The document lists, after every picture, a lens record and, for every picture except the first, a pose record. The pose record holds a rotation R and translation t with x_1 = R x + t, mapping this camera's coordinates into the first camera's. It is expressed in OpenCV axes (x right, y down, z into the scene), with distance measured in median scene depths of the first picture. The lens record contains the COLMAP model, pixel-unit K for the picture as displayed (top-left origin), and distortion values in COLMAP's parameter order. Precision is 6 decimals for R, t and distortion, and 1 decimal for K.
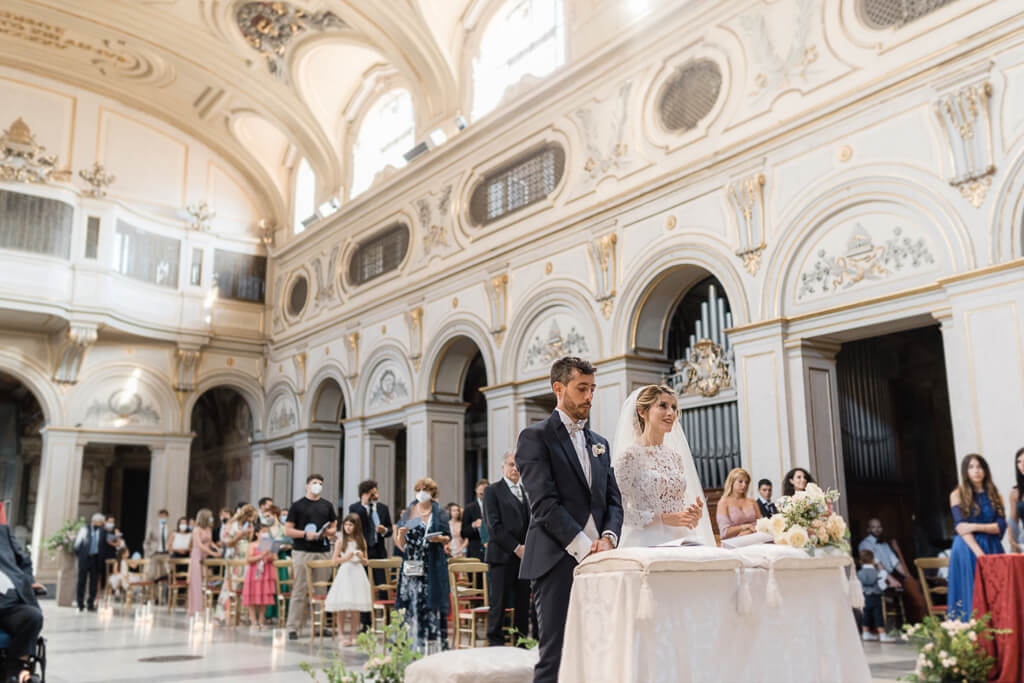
lens RADIAL K [[996.3, 0, 512.0], [0, 996.3, 341.5], [0, 0, 1]] dist [0.027191, 0.022641]
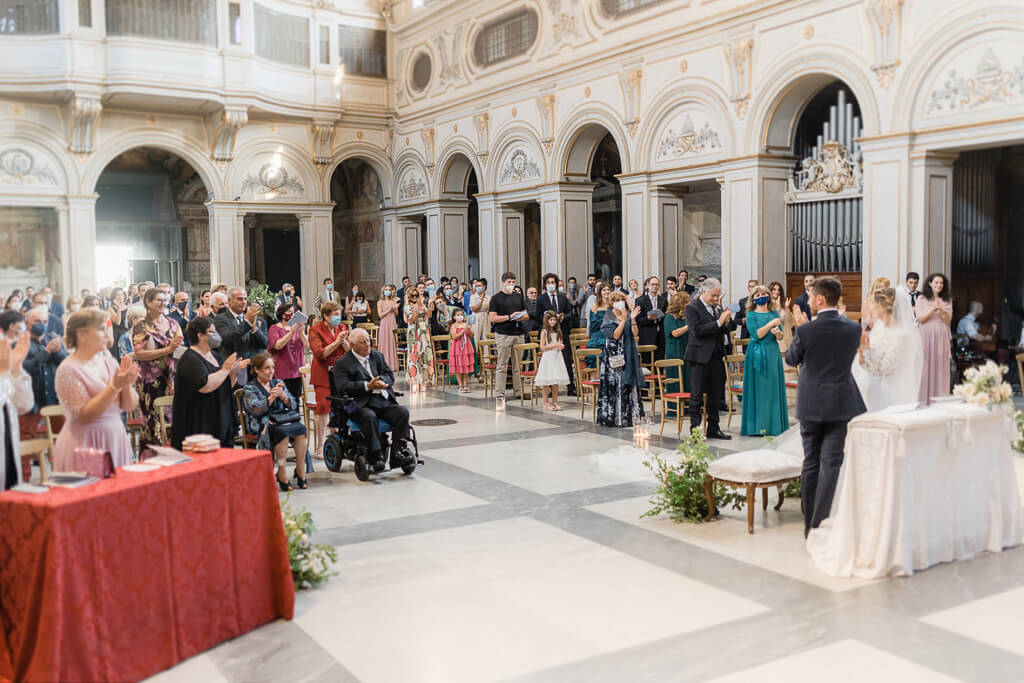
lens RADIAL K [[978.8, 0, 509.6], [0, 978.8, 355.6], [0, 0, 1]] dist [-0.019881, 0.004473]
pose [[0.998013, -0.002161, -0.062973, -0.082261], [0.019950, 0.958835, 0.283261, -0.072679], [0.059768, -0.283955, 0.956973, -0.115302]]
